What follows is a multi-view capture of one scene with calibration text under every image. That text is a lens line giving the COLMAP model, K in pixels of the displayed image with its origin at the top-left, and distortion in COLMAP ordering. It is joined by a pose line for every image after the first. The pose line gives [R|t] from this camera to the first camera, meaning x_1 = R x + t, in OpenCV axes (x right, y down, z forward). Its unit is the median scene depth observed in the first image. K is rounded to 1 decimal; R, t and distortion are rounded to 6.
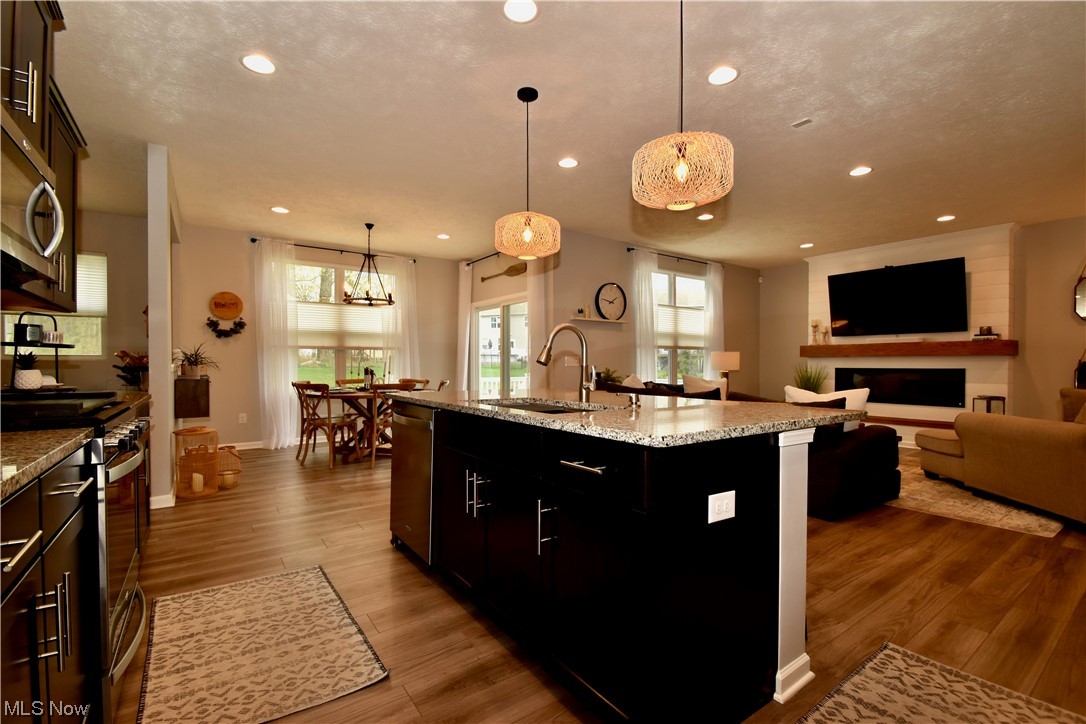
lens RADIAL K [[478.0, 0, 537.3], [0, 478.0, 367.1], [0, 0, 1]] dist [0.005528, -0.011153]
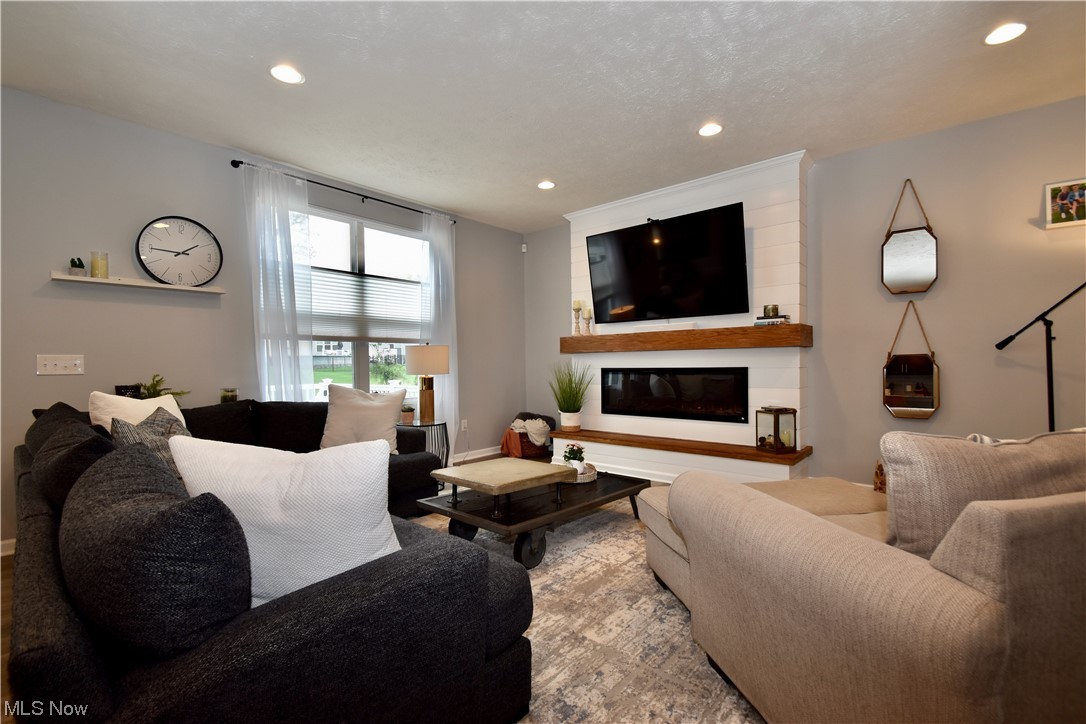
lens RADIAL K [[478.0, 0, 543.2], [0, 478.0, 365.7], [0, 0, 1]] dist [0.005528, -0.011153]
pose [[0.968484, -0.014760, 0.248638, 0.456403], [0.015611, 0.999877, -0.001451, -0.002943], [-0.248586, 0.005287, 0.968595, 0.420217]]
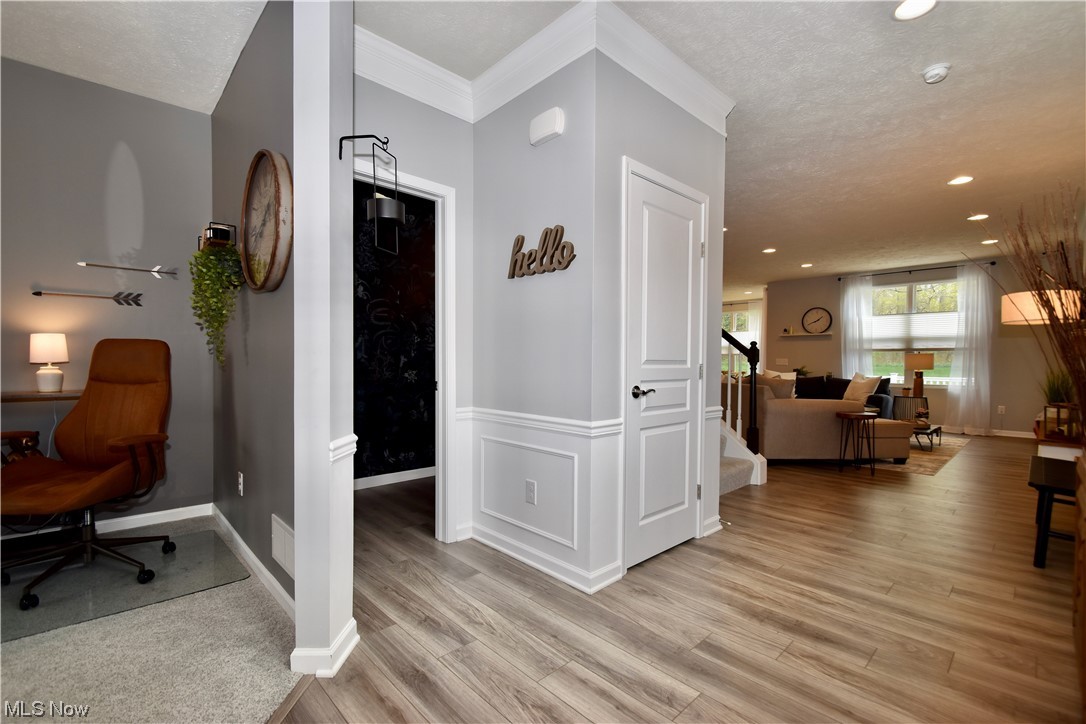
lens RADIAL K [[478.0, 0, 540.2], [0, 478.0, 368.4], [0, 0, 1]] dist [0.005528, -0.011153]
pose [[0.148190, 0.015777, -0.988833, 1.612318], [-0.010365, 0.999843, 0.014399, -0.004938], [0.988905, 0.008116, 0.148330, -0.040631]]
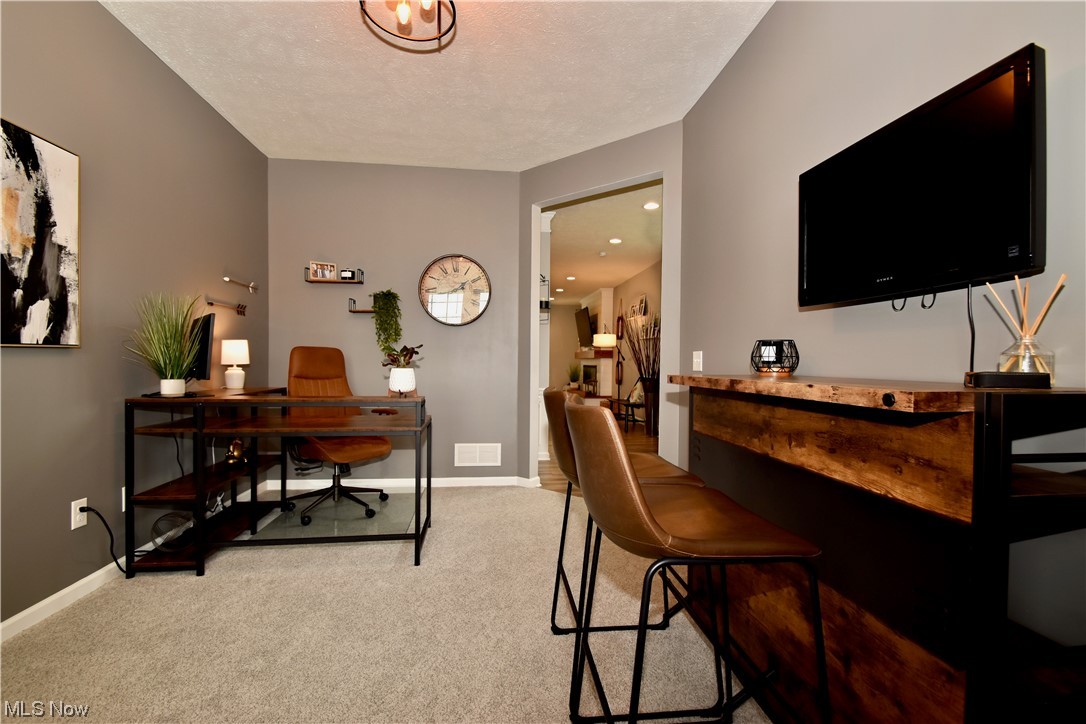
lens RADIAL K [[478.0, 0, 543.2], [0, 478.0, 358.3], [0, 0, 1]] dist [0.005528, -0.011153]
pose [[0.877694, 0.006291, -0.479180, 1.664387], [-0.012001, 0.999889, -0.008855, -0.005495], [0.479071, 0.013523, 0.877672, -0.729858]]
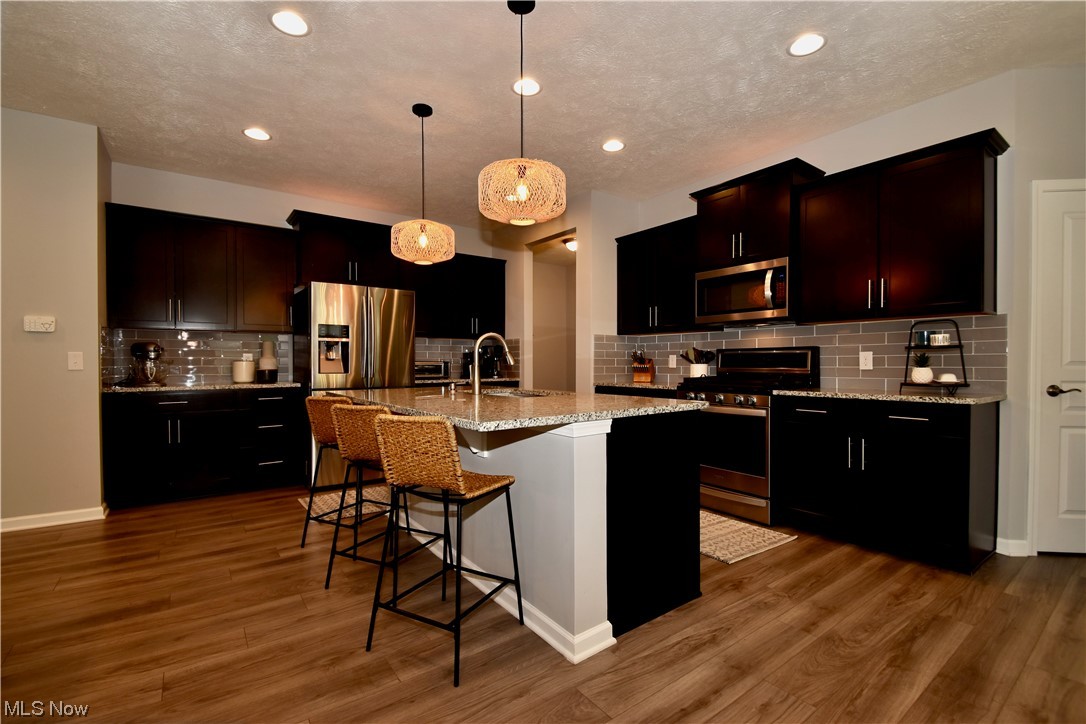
lens RADIAL K [[478.0, 0, 544.3], [0, 478.0, 364.6], [0, 0, 1]] dist [0.005528, -0.011153]
pose [[-0.999454, 0.002746, -0.032918, -0.015405], [0.002376, 0.999934, 0.011277, -0.007495], [0.032947, 0.011193, -0.999394, 0.899798]]
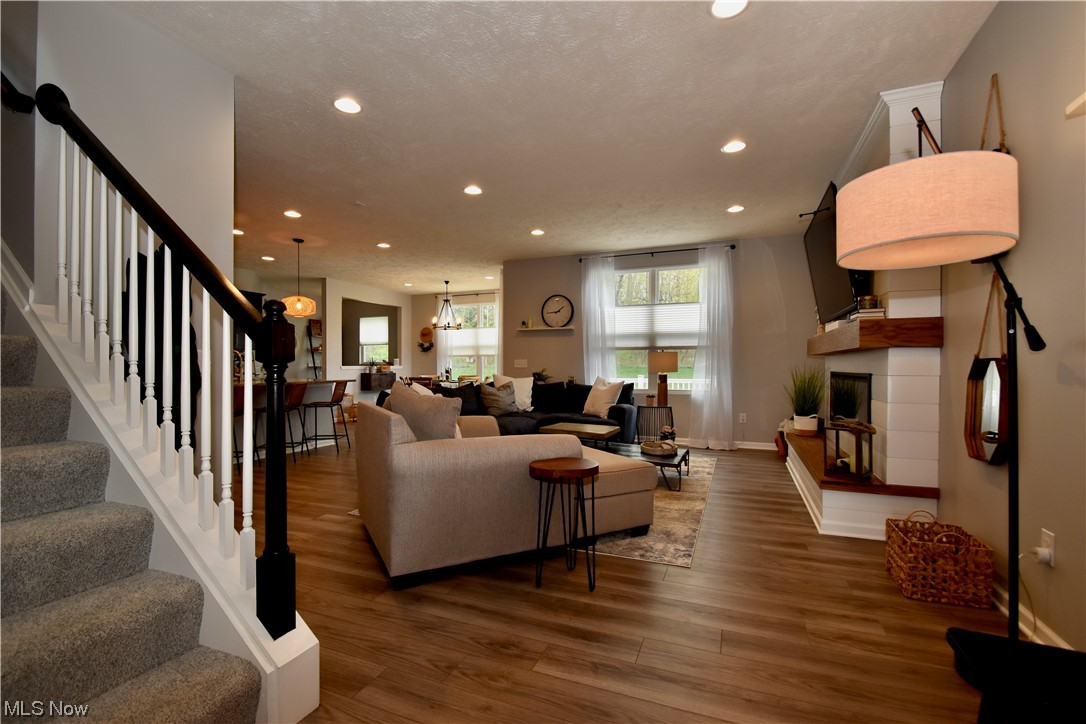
lens RADIAL K [[478.0, 0, 542.2], [0, 478.0, 371.1], [0, 0, 1]] dist [0.005528, -0.011153]
pose [[0.543122, 0.008339, -0.839612, 1.212111], [-0.002132, 0.999961, 0.008553, -0.004136], [0.839651, -0.002856, 0.543119, 0.384336]]
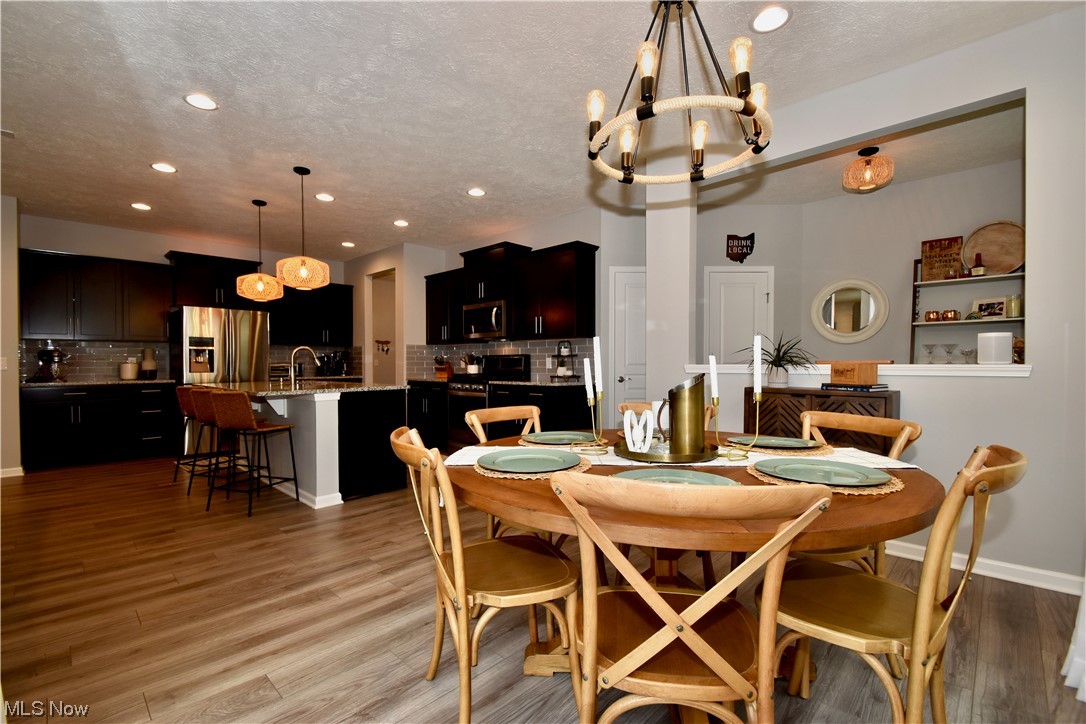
lens RADIAL K [[478.0, 0, 539.4], [0, 478.0, 365.0], [0, 0, 1]] dist [0.005528, -0.011153]
pose [[-0.980325, 0.003746, -0.197356, -0.214139], [0.001629, 0.999939, 0.010884, -0.011919], [0.197385, 0.010348, -0.980271, 1.282468]]
